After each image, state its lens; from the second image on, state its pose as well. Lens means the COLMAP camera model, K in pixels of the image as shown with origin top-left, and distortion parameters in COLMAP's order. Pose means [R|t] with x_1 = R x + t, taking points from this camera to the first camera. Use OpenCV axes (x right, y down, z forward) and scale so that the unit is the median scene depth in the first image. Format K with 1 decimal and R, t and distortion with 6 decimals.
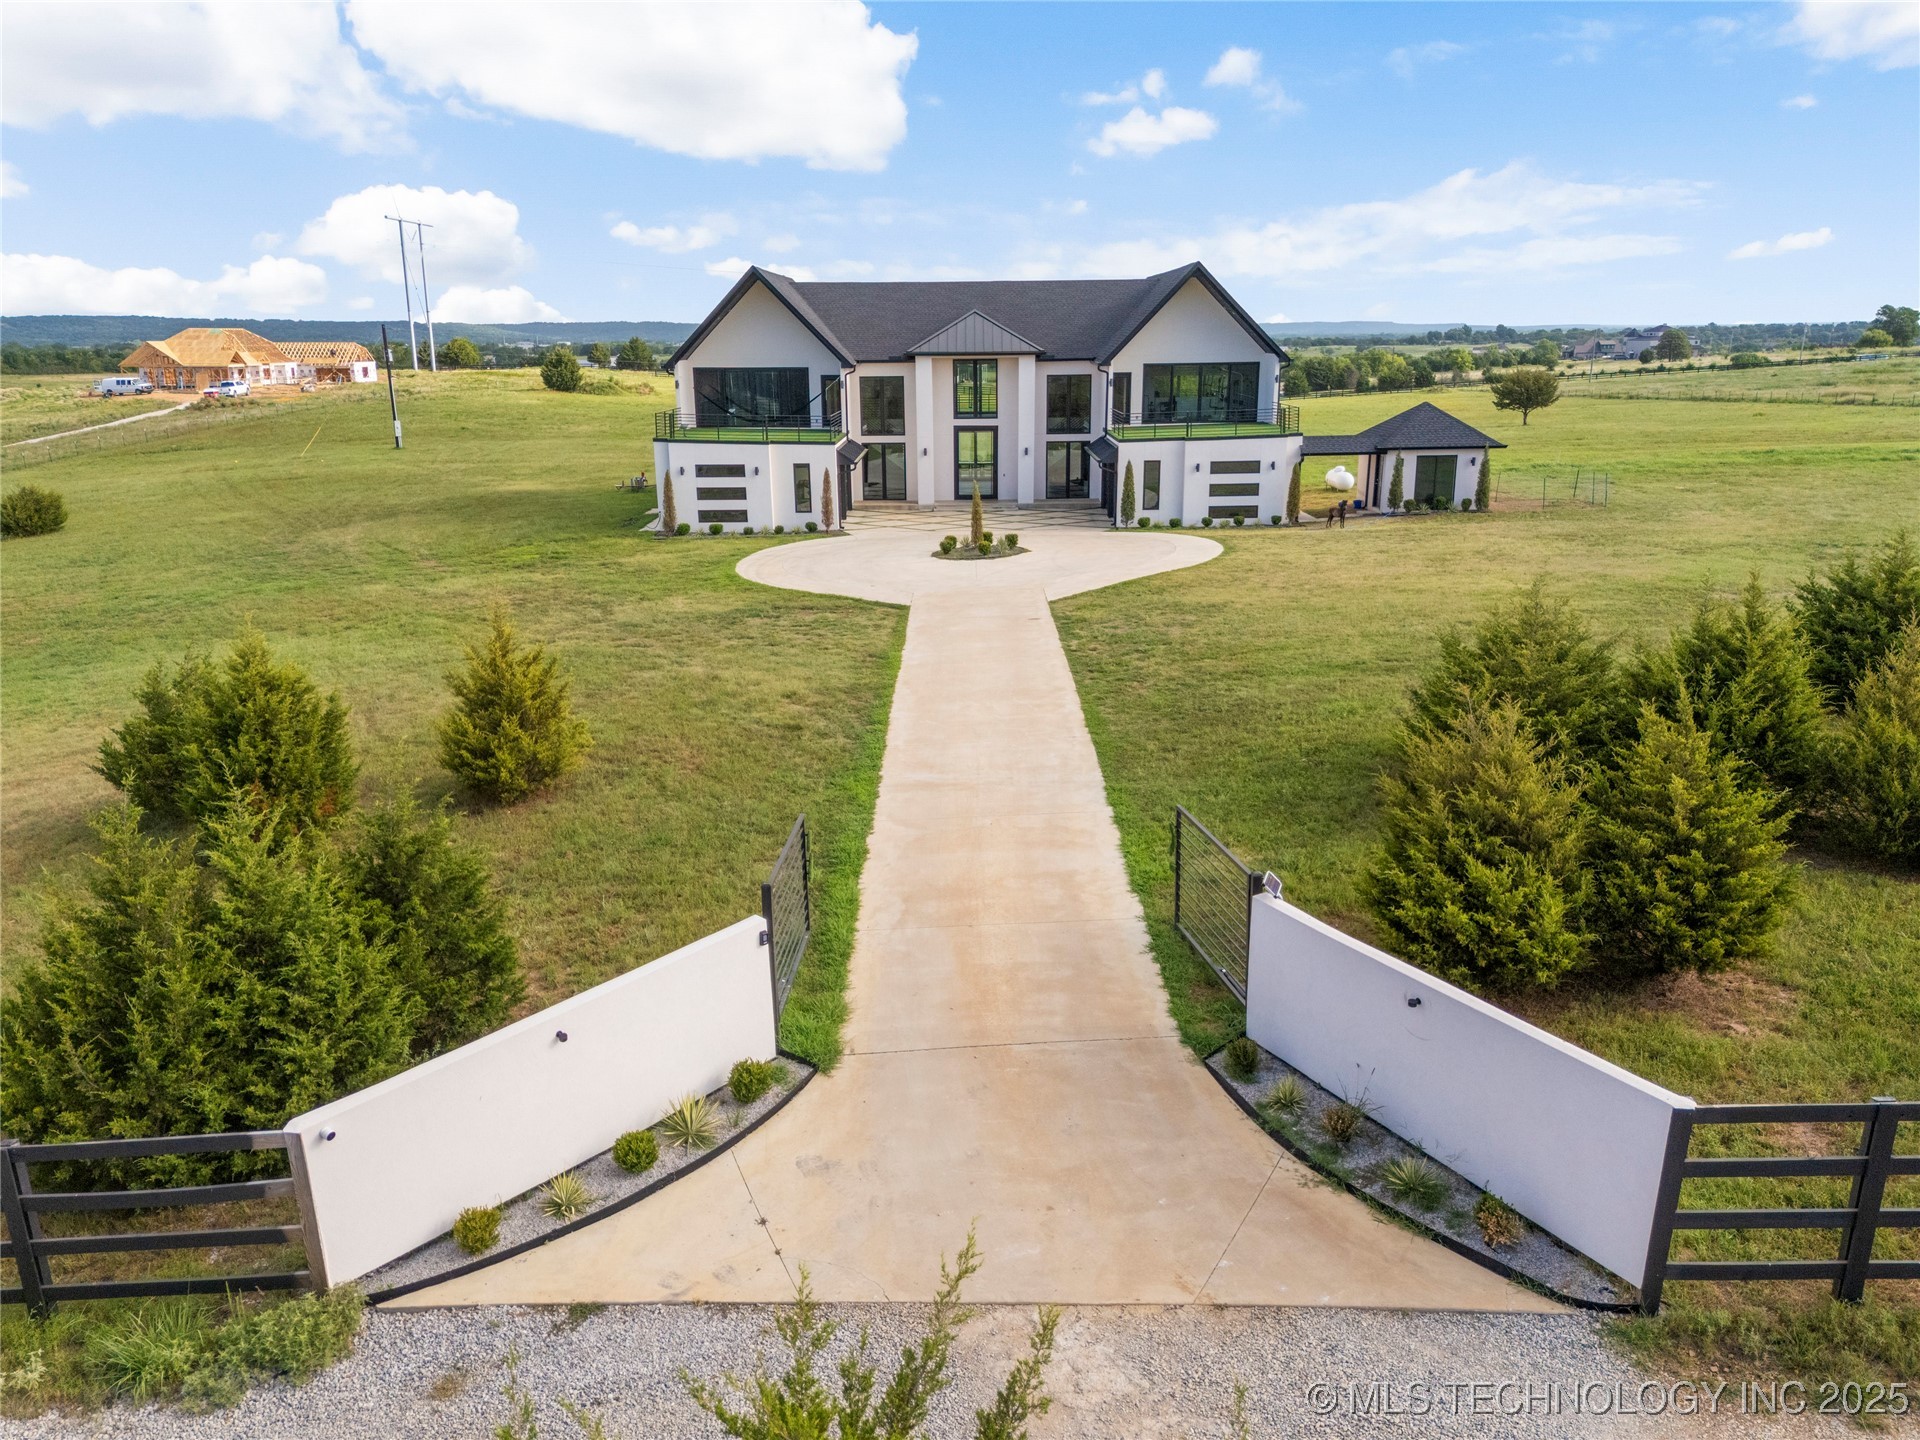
lens RADIAL K [[1390.6, 0, 971.6], [0, 1390.6, 725.6], [0, 0, 1]] dist [0.098821, -0.084177]
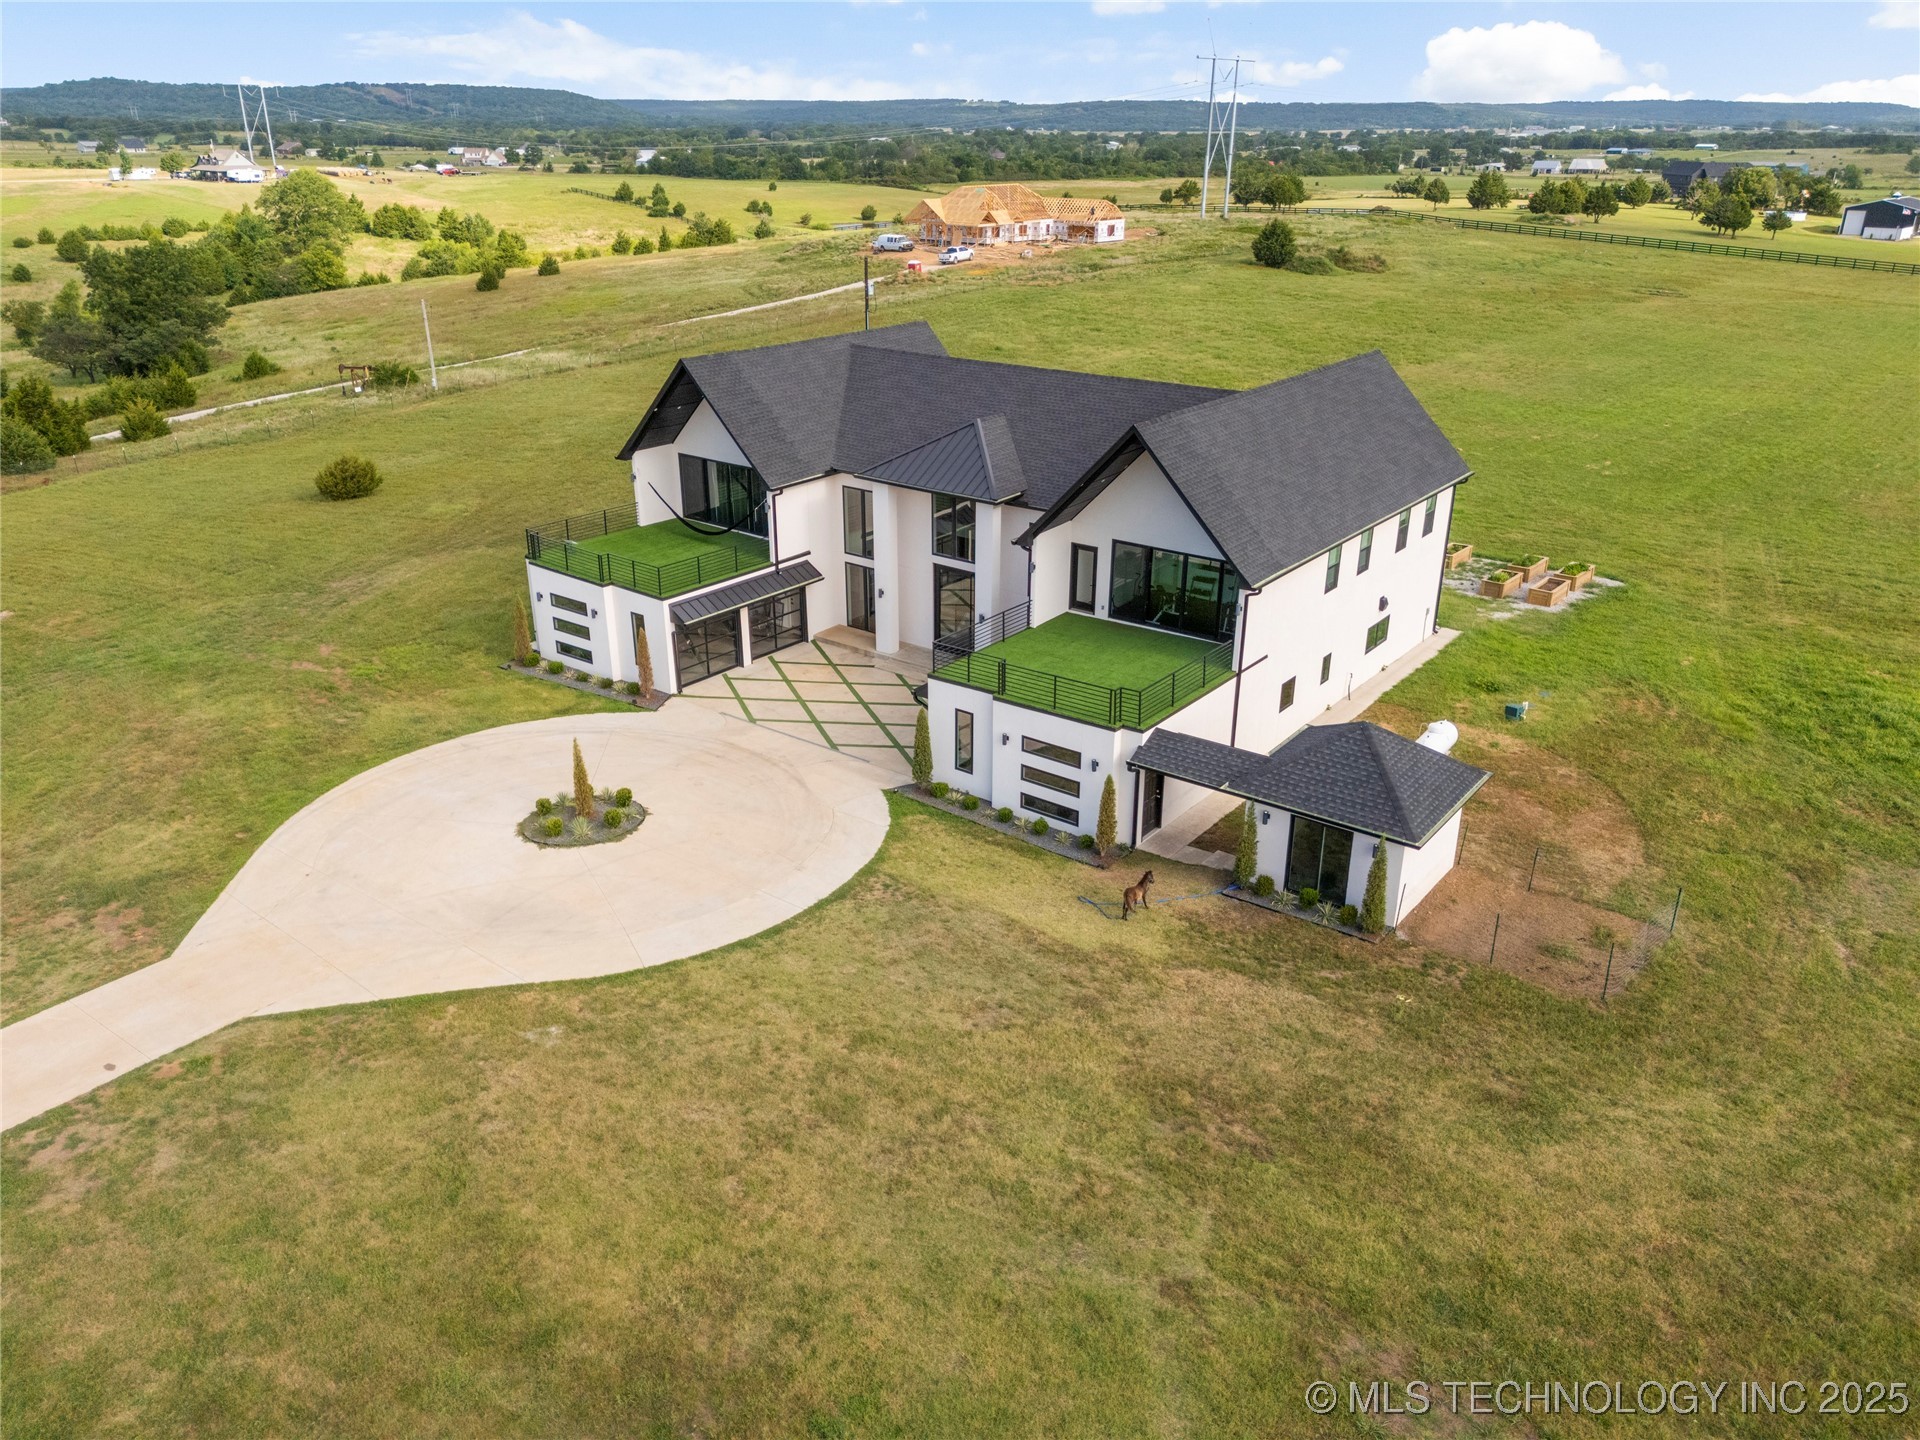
lens RADIAL K [[1390.6, 0, 971.6], [0, 1390.6, 725.6], [0, 0, 1]] dist [0.098821, -0.084177]
pose [[0.798790, 0.249867, -0.547266, 0.477522], [-0.173760, 0.966723, 0.187760, -0.288253], [0.575970, -0.054888, 0.815626, 0.379894]]
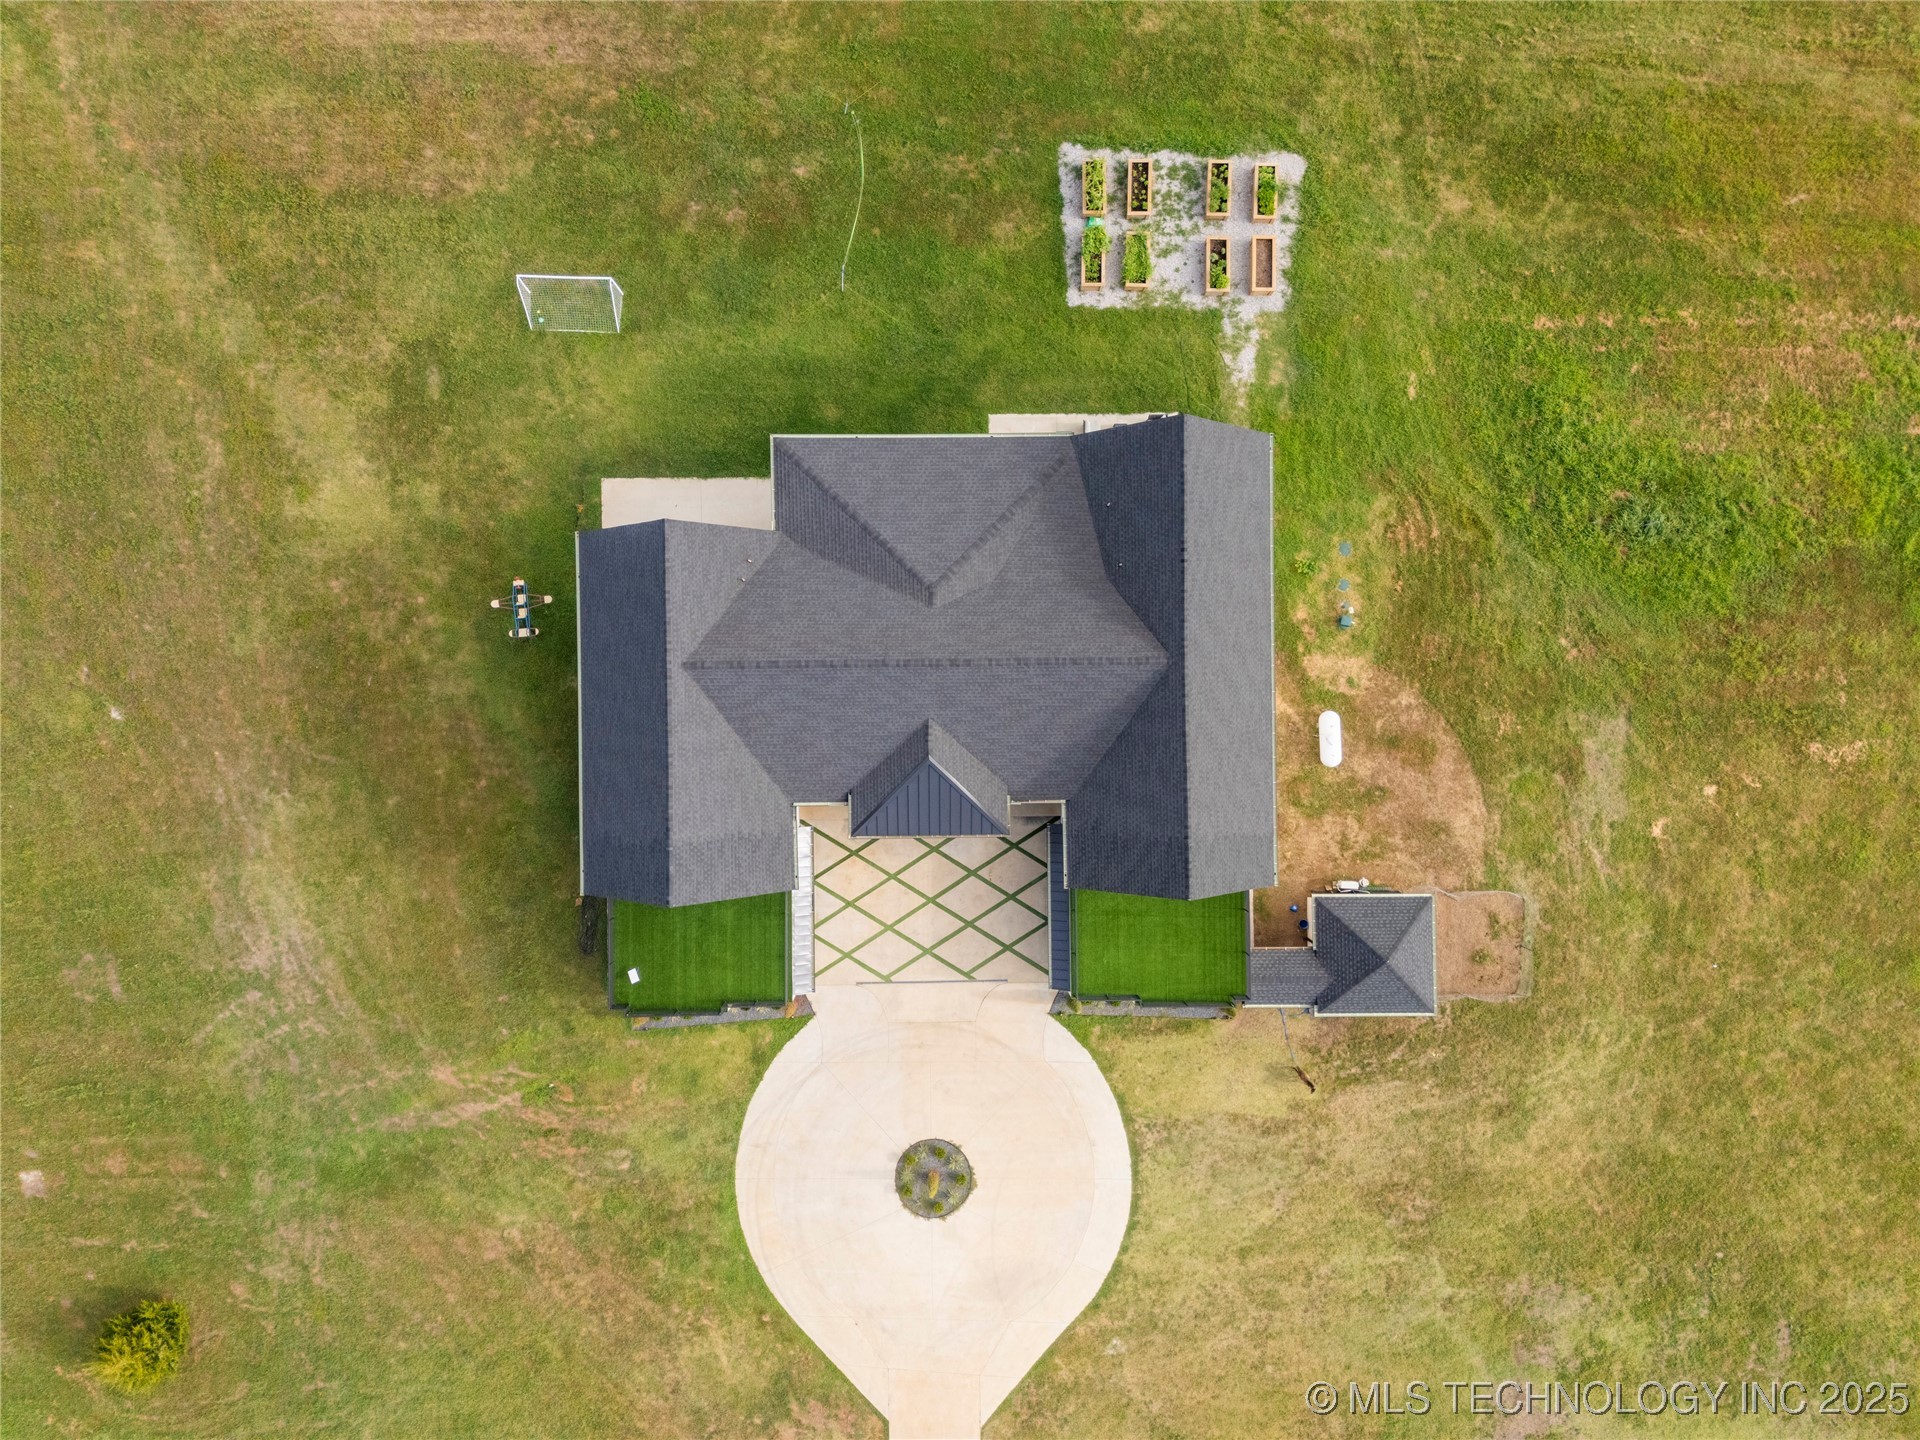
lens RADIAL K [[1390.6, 0, 971.6], [0, 1390.6, 725.6], [0, 0, 1]] dist [0.098821, -0.084177]
pose [[0.999420, -0.009379, 0.032748, 0.001399], [-0.028961, 0.272188, 0.961808, -1.117688], [-0.017934, -0.962198, 0.271758, 0.827898]]
